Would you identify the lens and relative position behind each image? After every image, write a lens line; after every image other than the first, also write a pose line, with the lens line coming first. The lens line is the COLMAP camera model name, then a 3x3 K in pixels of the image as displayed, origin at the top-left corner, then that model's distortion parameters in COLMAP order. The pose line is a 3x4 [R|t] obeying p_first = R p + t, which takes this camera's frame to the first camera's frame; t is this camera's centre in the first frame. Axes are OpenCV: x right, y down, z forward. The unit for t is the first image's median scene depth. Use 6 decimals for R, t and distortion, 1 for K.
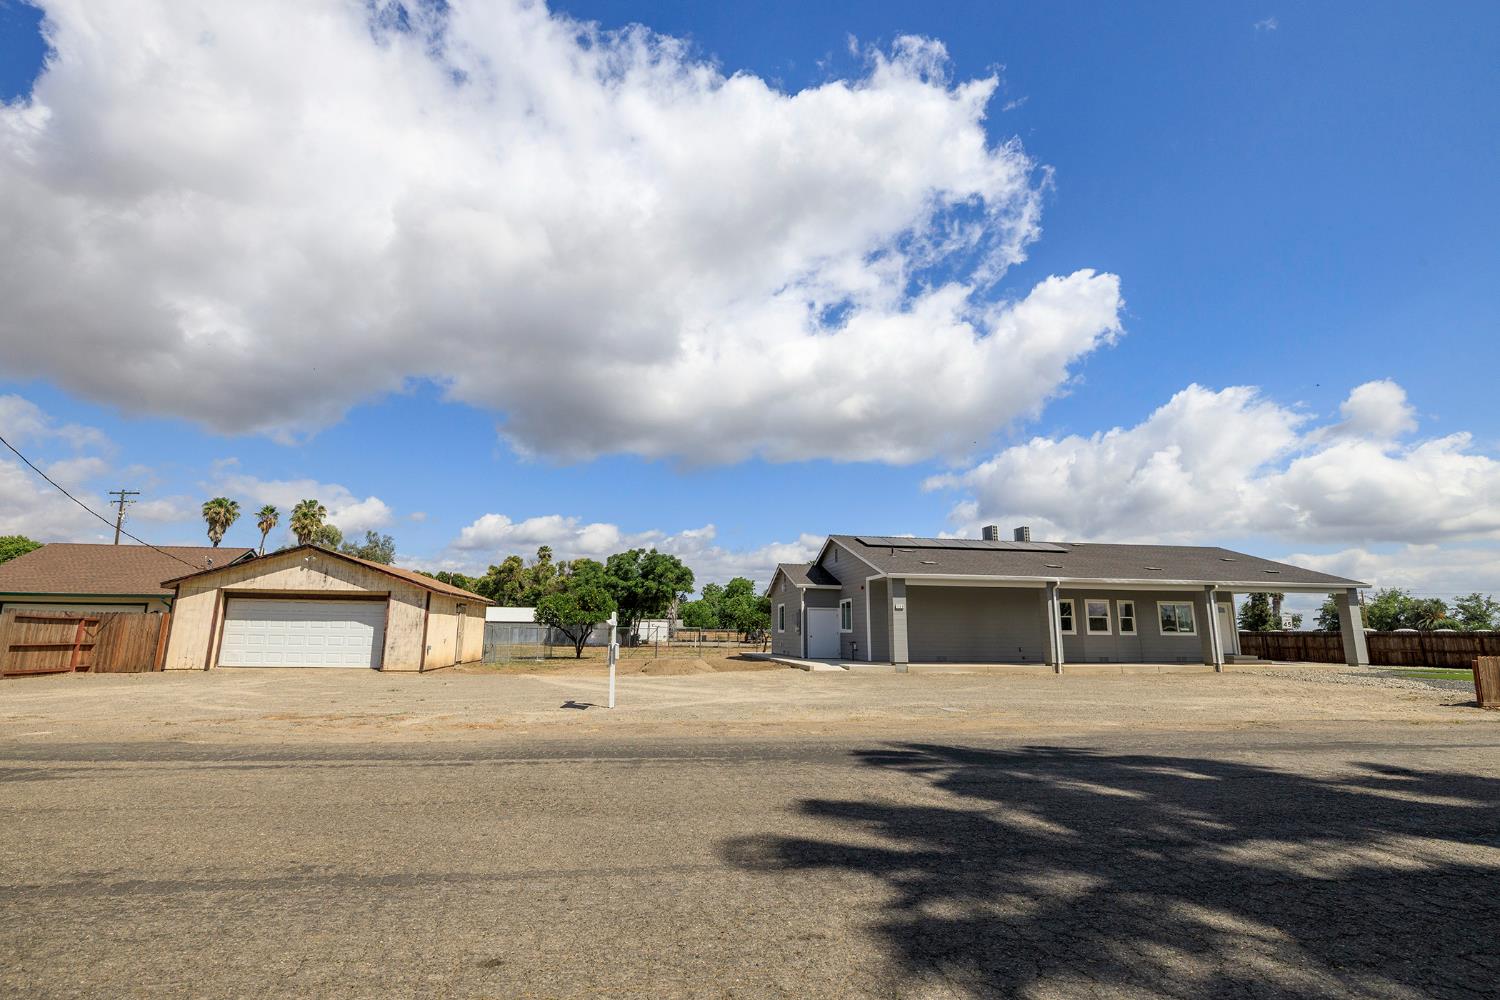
lens RADIAL K [[710.0, 0, 727.1], [0, 710.0, 486.5], [0, 0, 1]] dist [-0.014105, 0.002217]
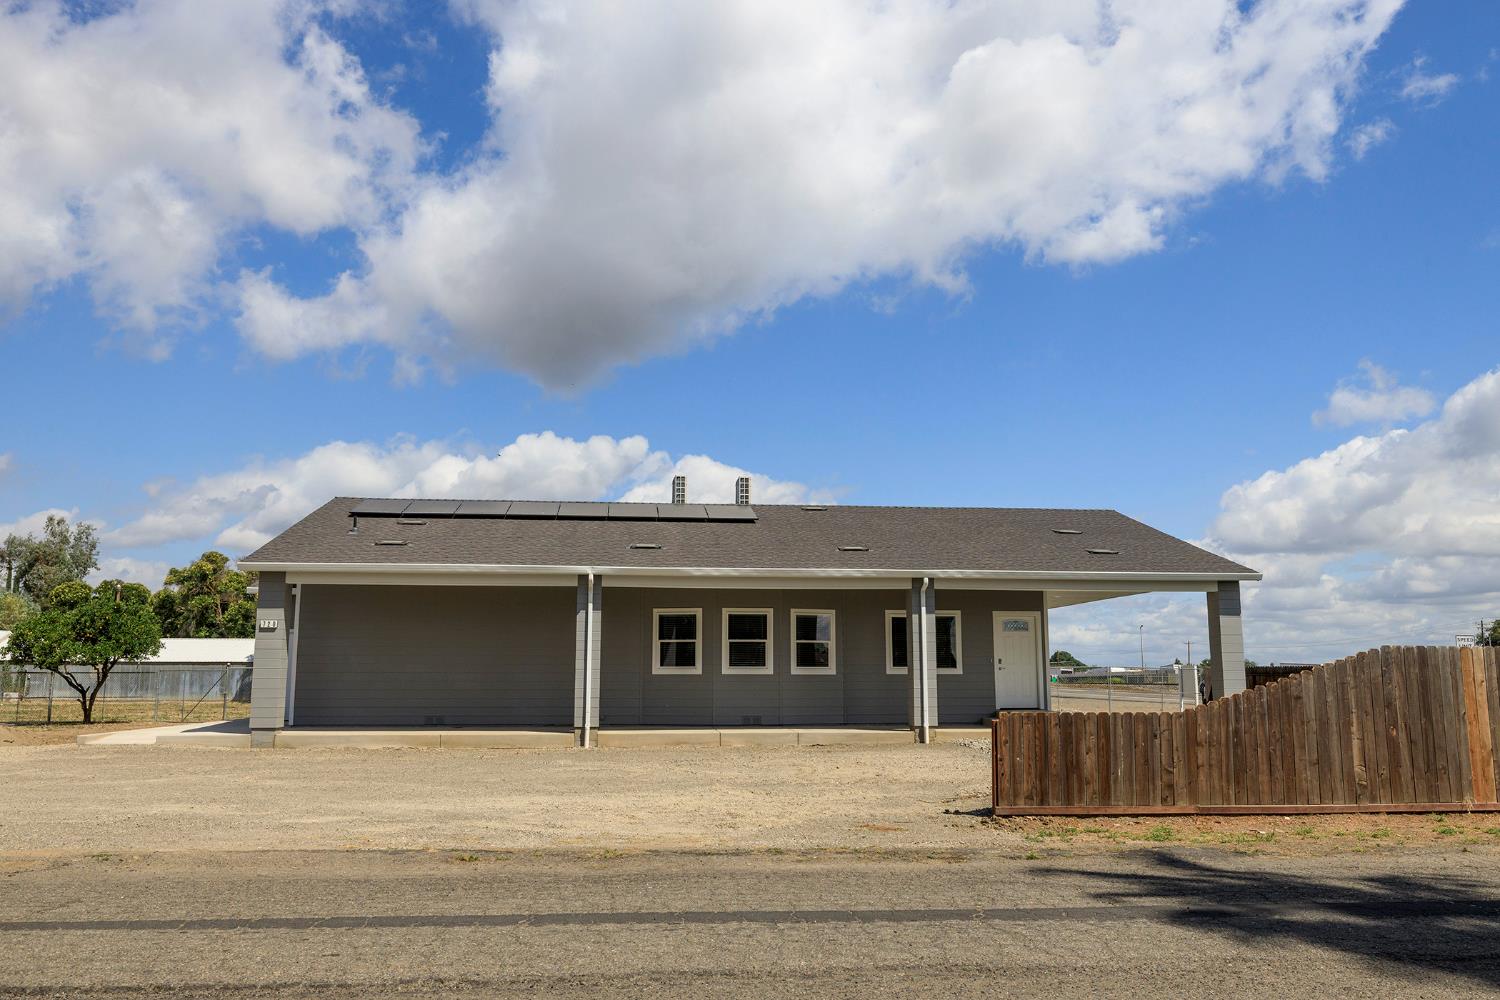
lens RADIAL K [[1187.0, 0, 749.0], [0, 1187.0, 501.2], [0, 0, 1]] dist [-0.003196, -0.012215]
pose [[0.998898, -0.016839, -0.043817, 0.564195], [0.019235, 0.998310, 0.054845, 0.030564], [0.042819, -0.055627, 0.997533, 0.114874]]
